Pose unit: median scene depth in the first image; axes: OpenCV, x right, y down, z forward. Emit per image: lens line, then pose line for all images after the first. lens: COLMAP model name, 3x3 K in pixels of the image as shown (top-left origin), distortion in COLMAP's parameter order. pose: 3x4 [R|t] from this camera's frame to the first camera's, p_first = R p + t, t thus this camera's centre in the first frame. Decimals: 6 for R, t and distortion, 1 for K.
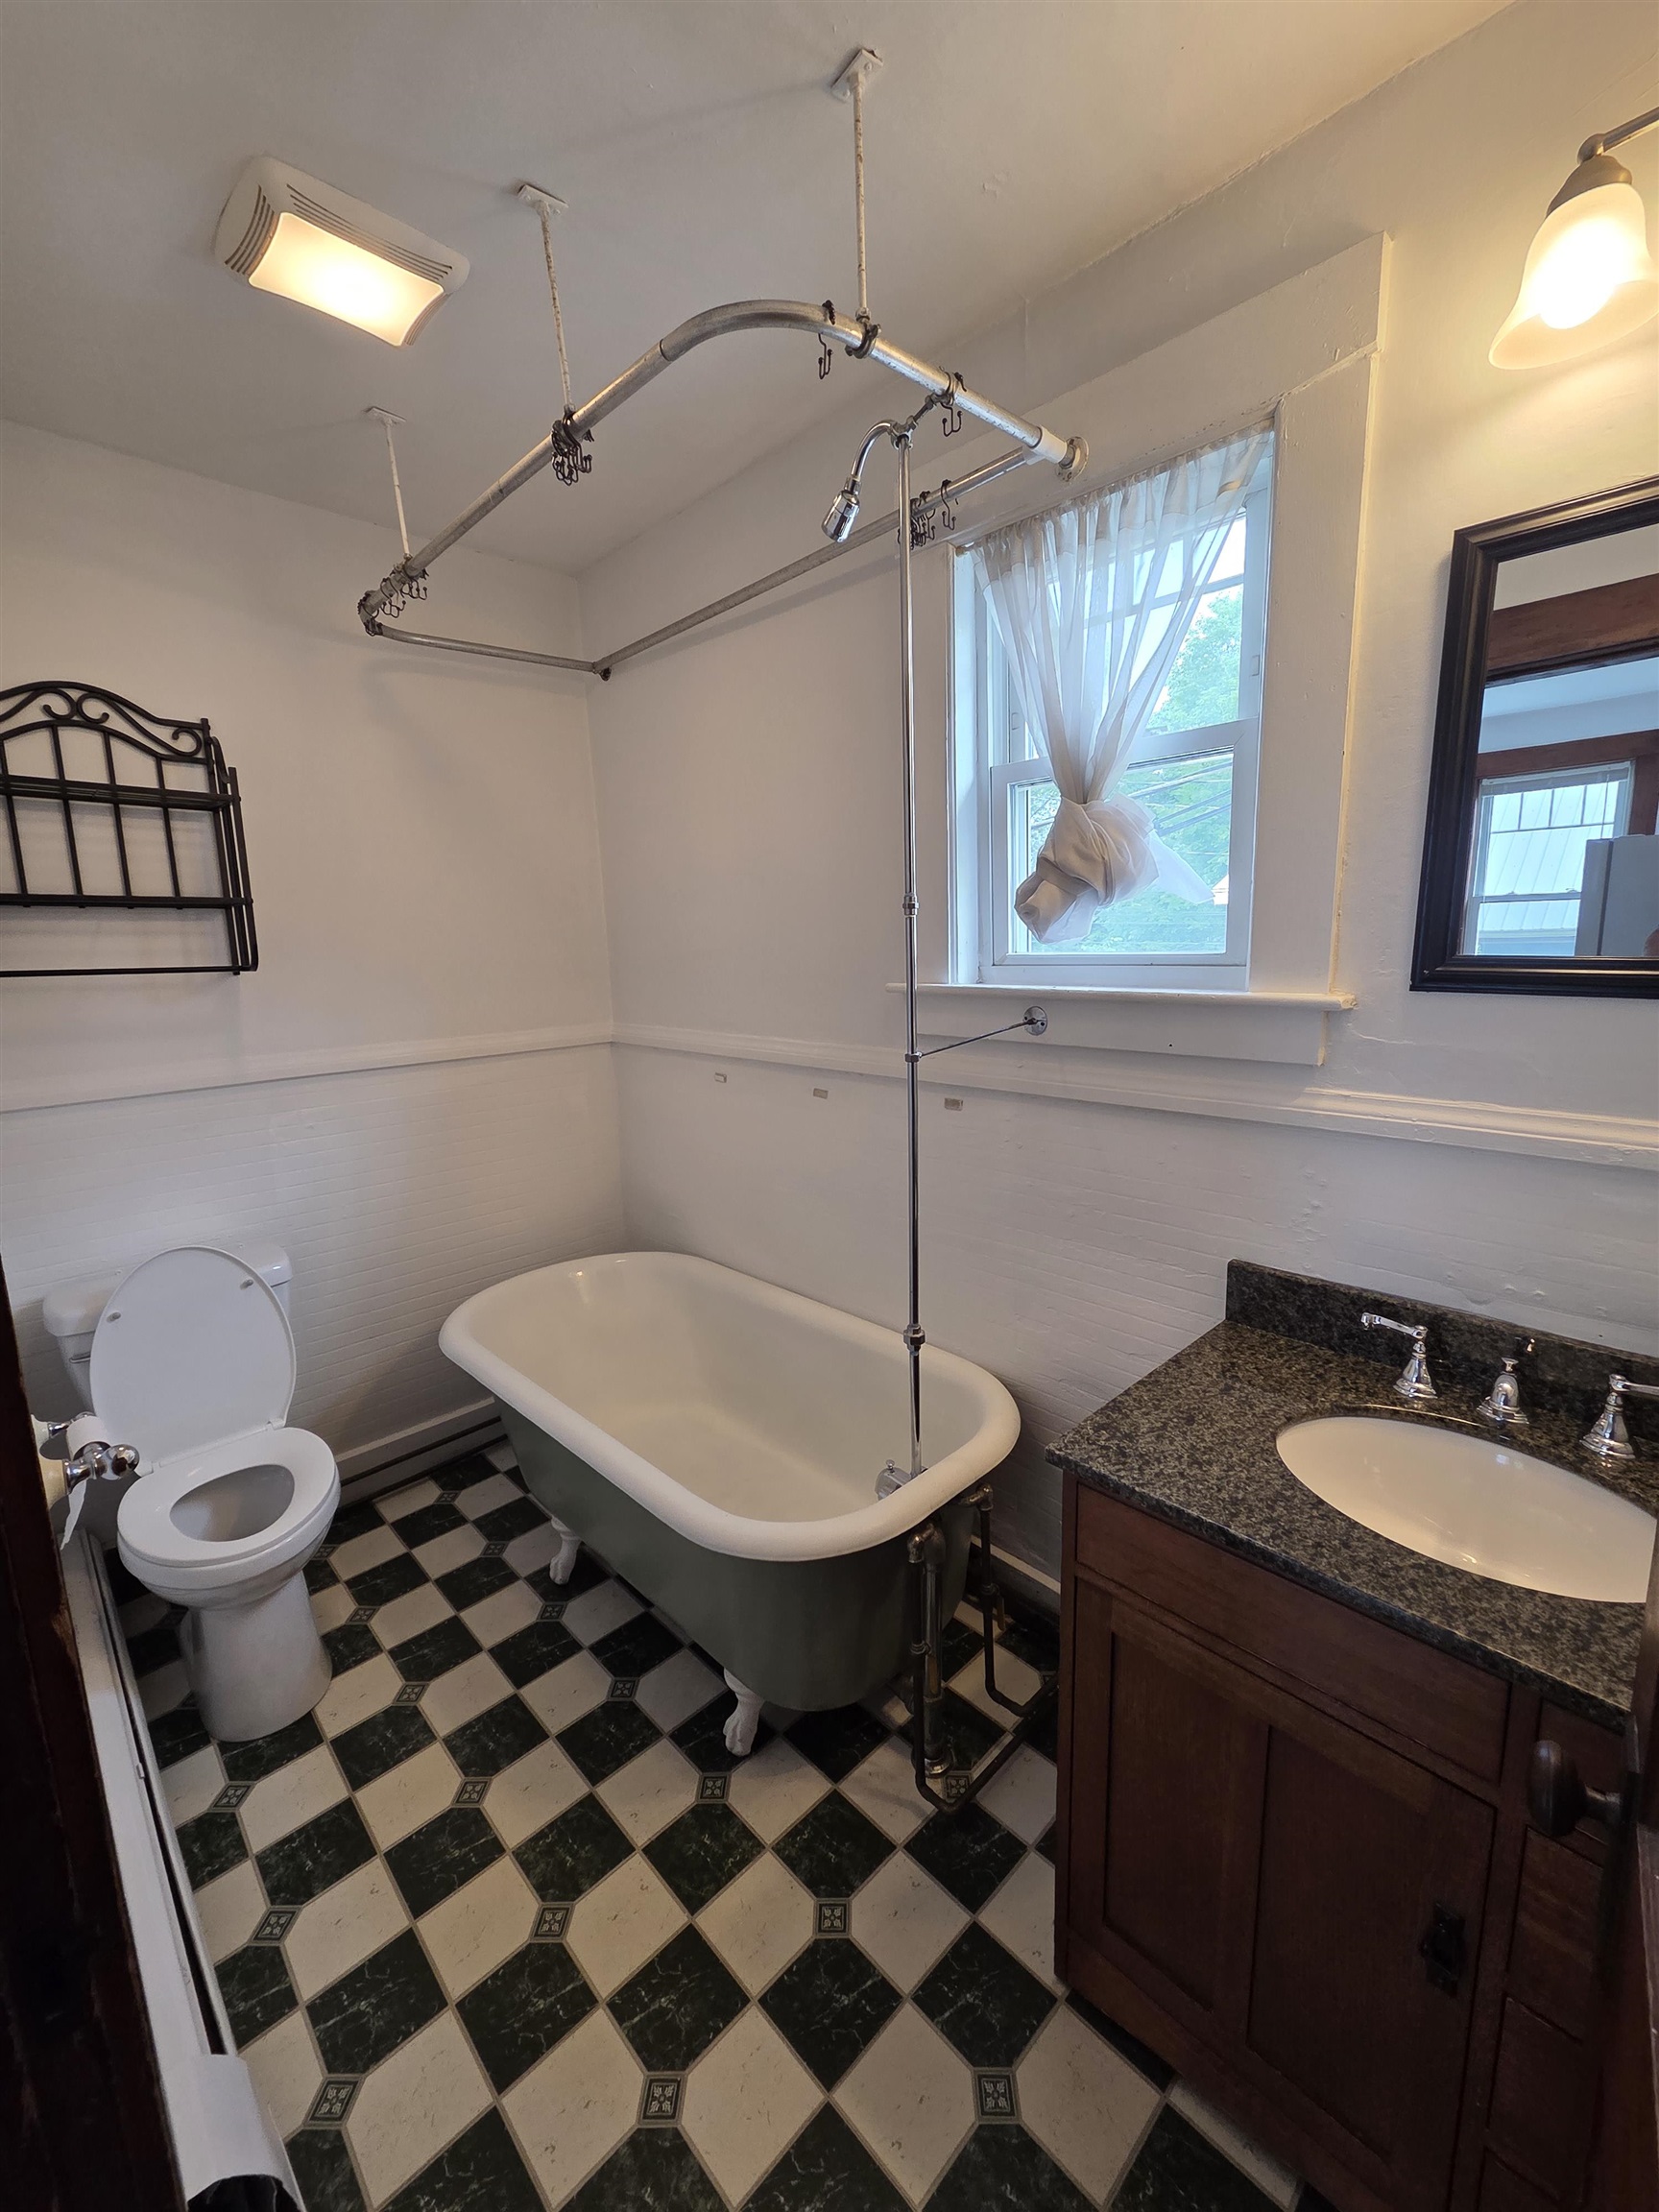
lens RADIAL K [[893.7, 0, 843.2], [0, 893.7, 1088.6], [0, 0, 1]] dist [0.004325, -0.000739]
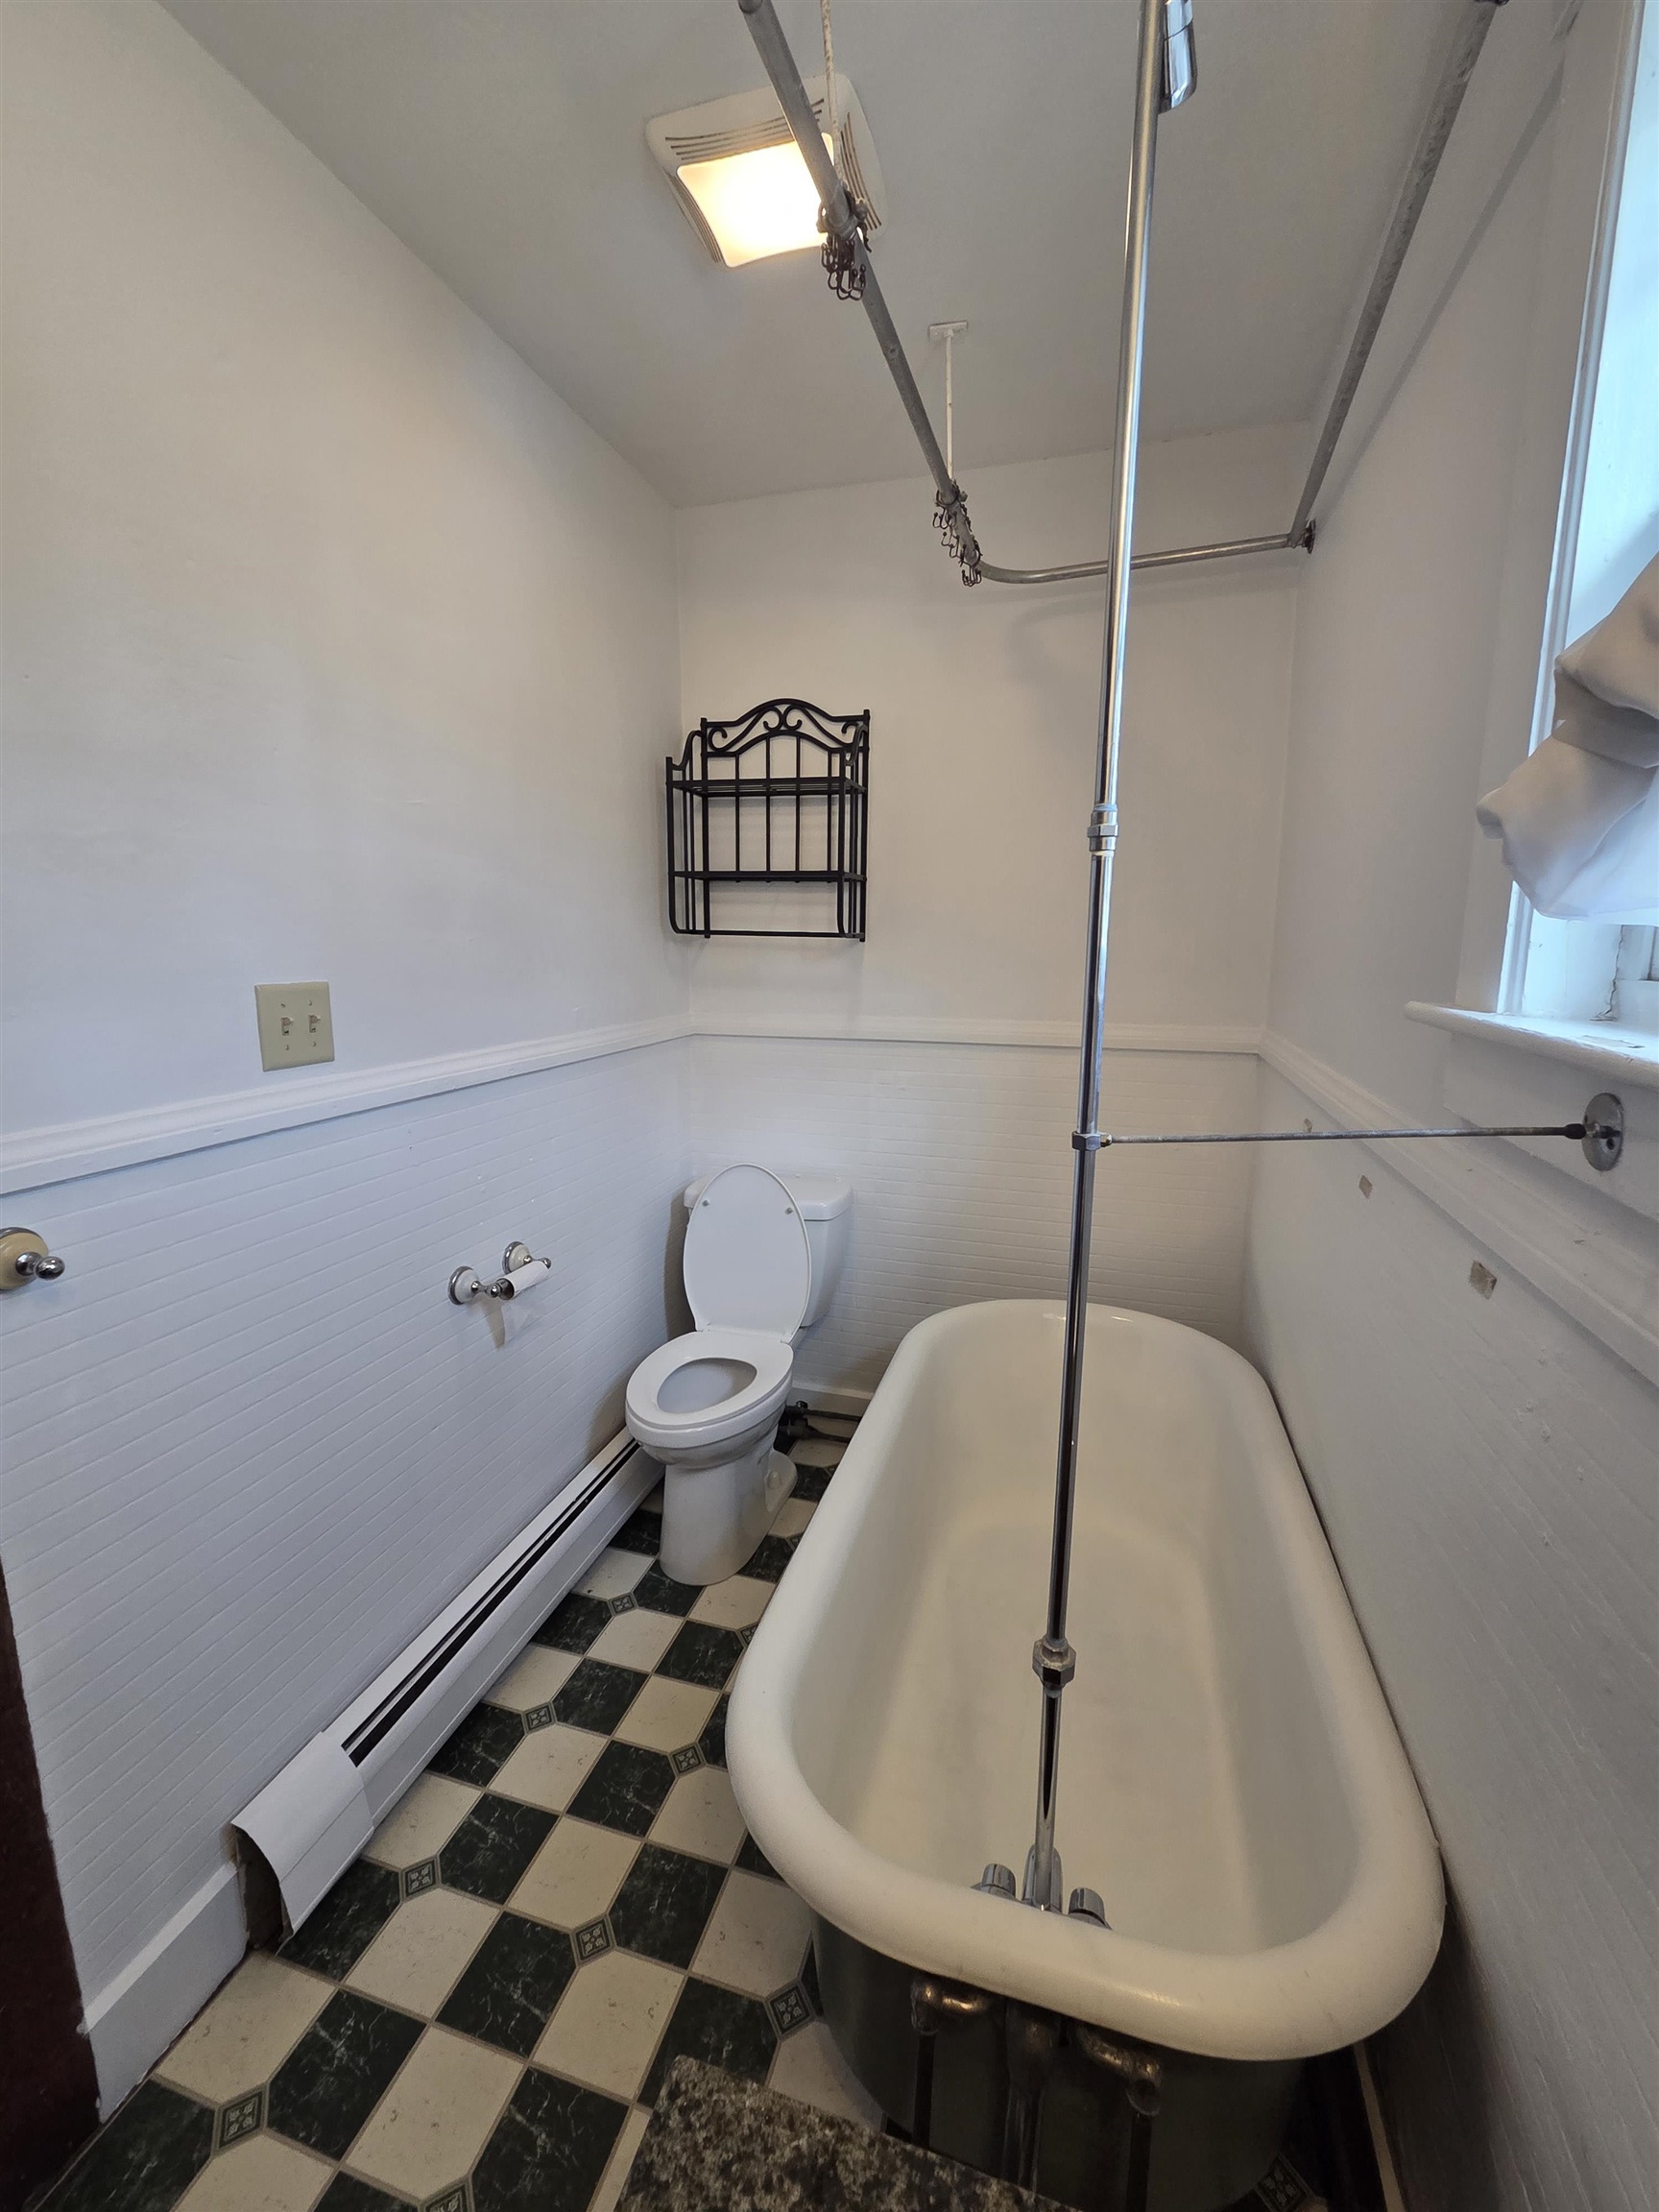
lens RADIAL K [[893.7, 0, 843.2], [0, 893.7, 1088.6], [0, 0, 1]] dist [0.004325, -0.000739]
pose [[0.490487, 0.184755, -0.851639, 0.324083], [-0.161393, 0.979620, 0.119568, -0.085803], [0.856373, 0.078802, 0.510309, 0.475106]]
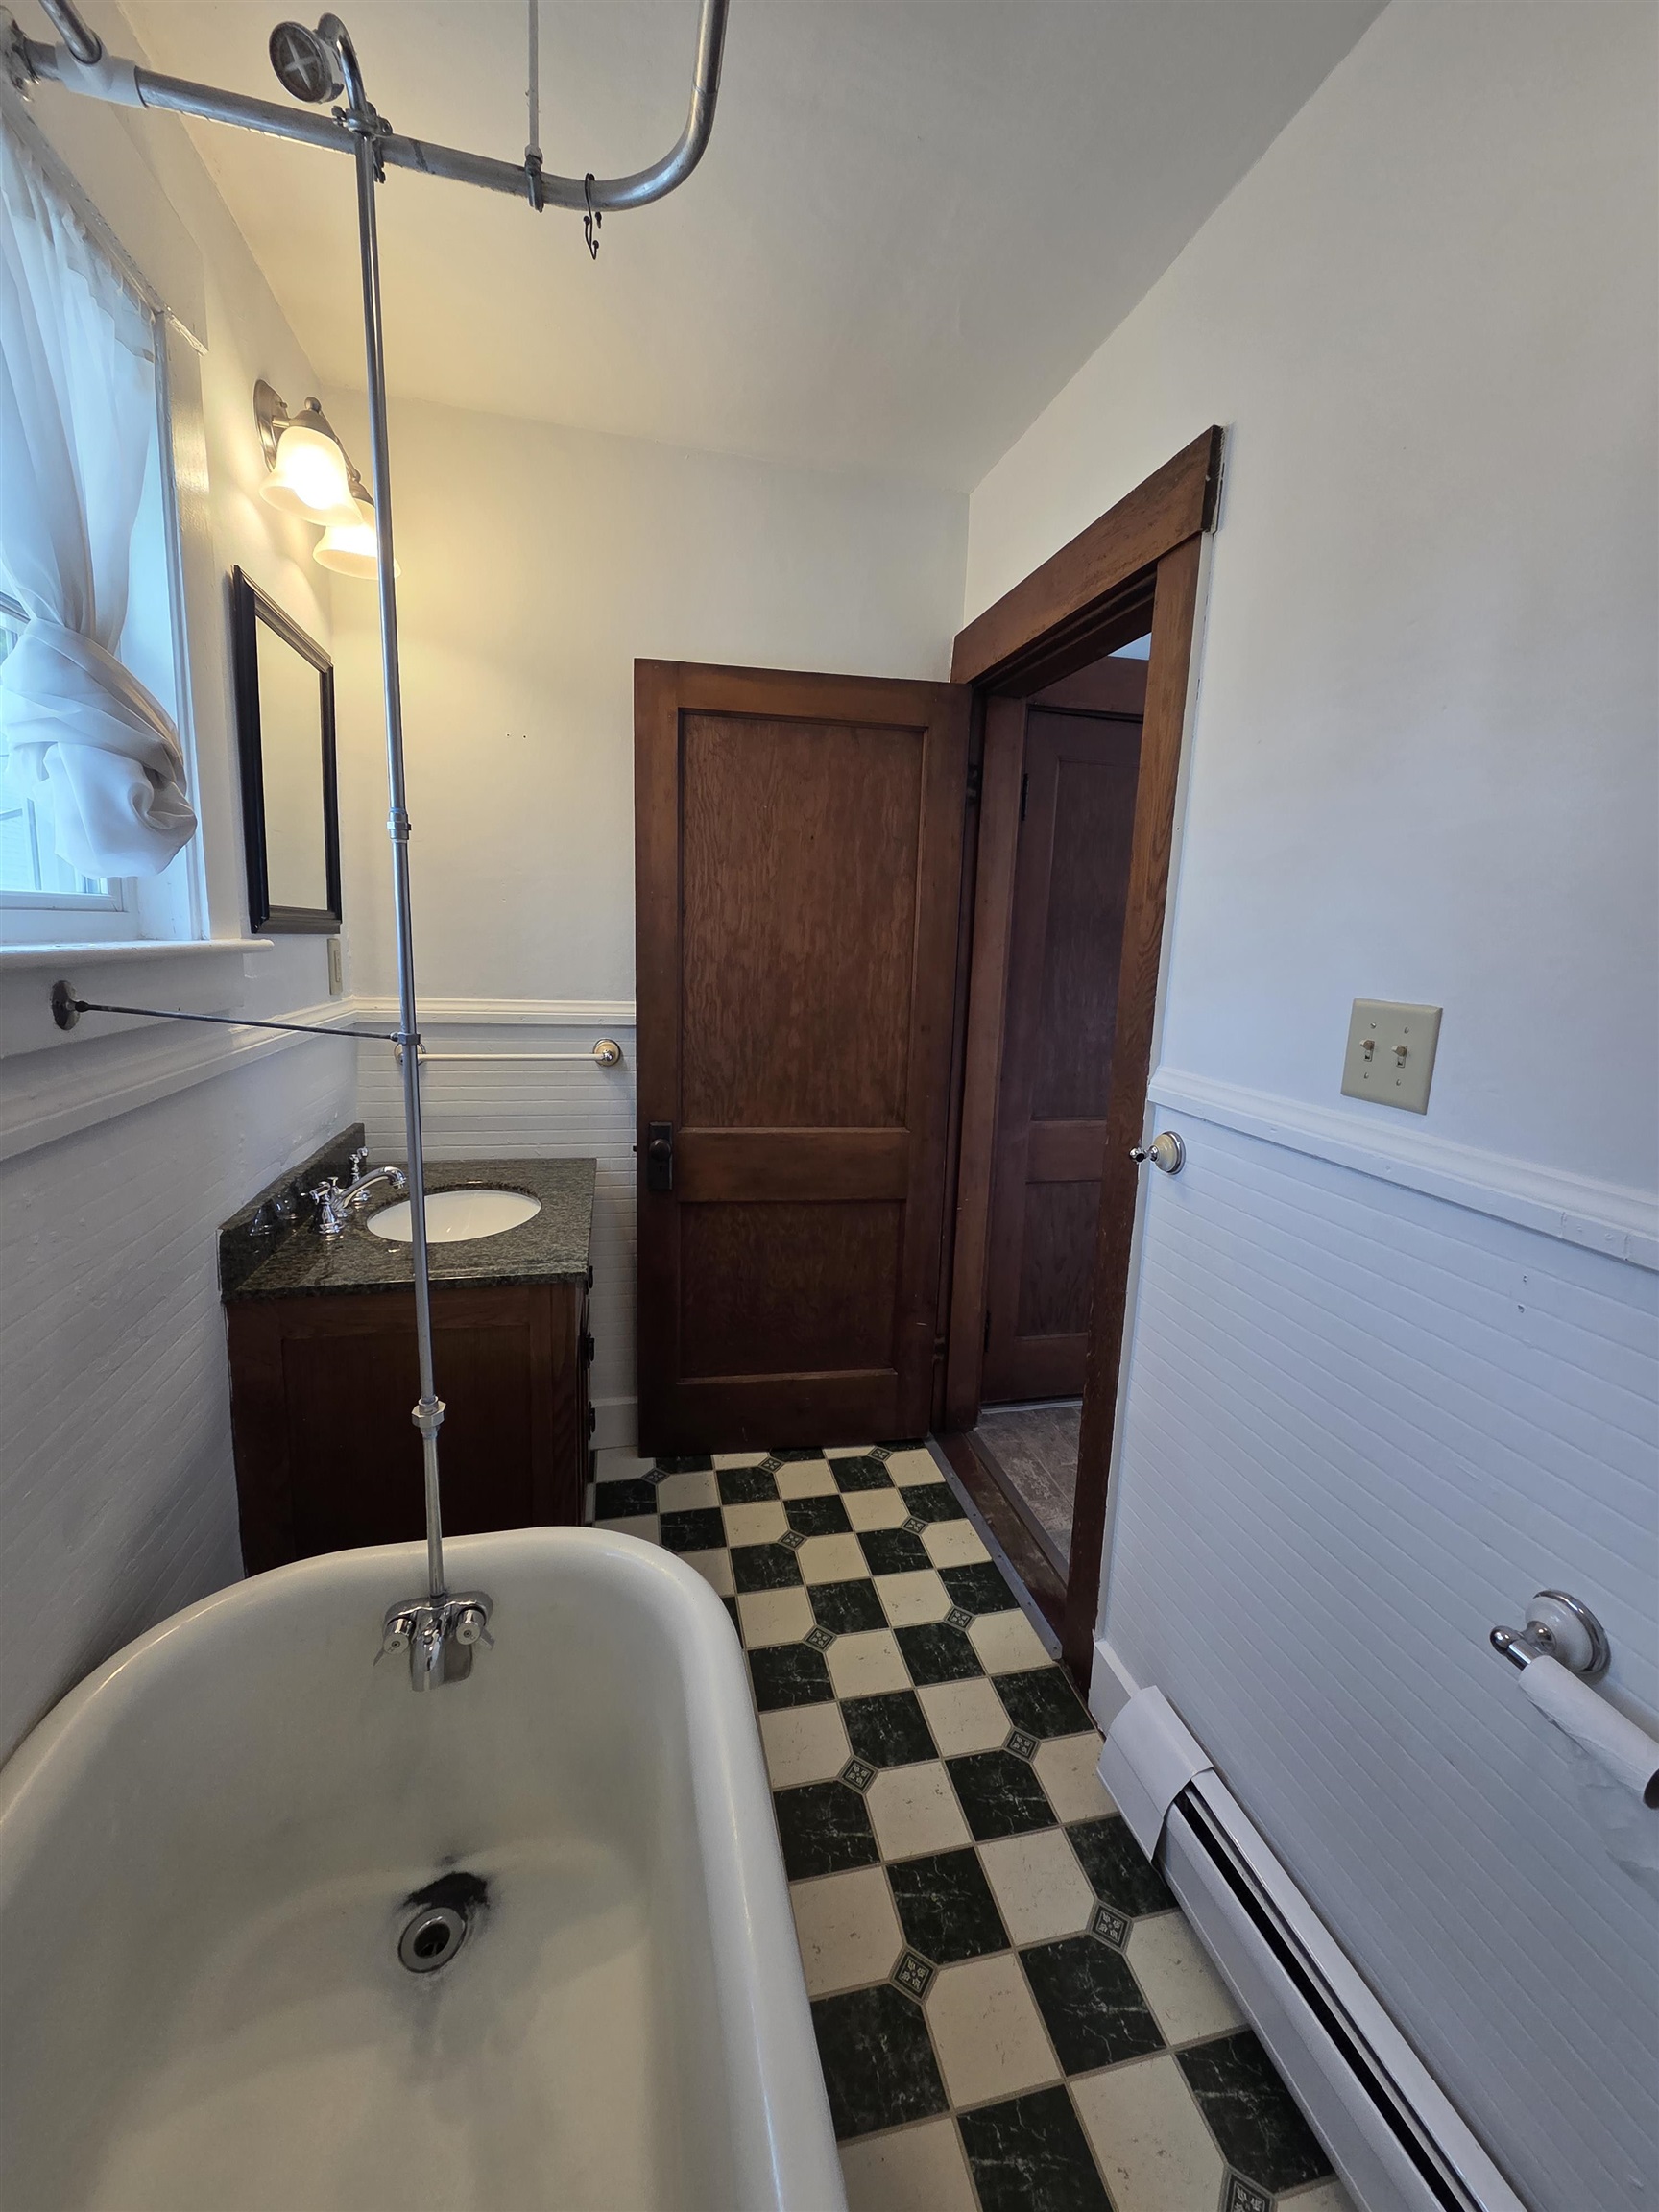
lens RADIAL K [[895.8, 0, 823.5], [0, 895.8, 1100.9], [0, 0, 1]] dist [0.002914, -0.000107]
pose [[-0.857030, -0.090454, 0.507265, -0.444518], [0.084126, 0.946698, 0.310944, -0.152980], [-0.508352, 0.309163, -0.803739, 1.071351]]
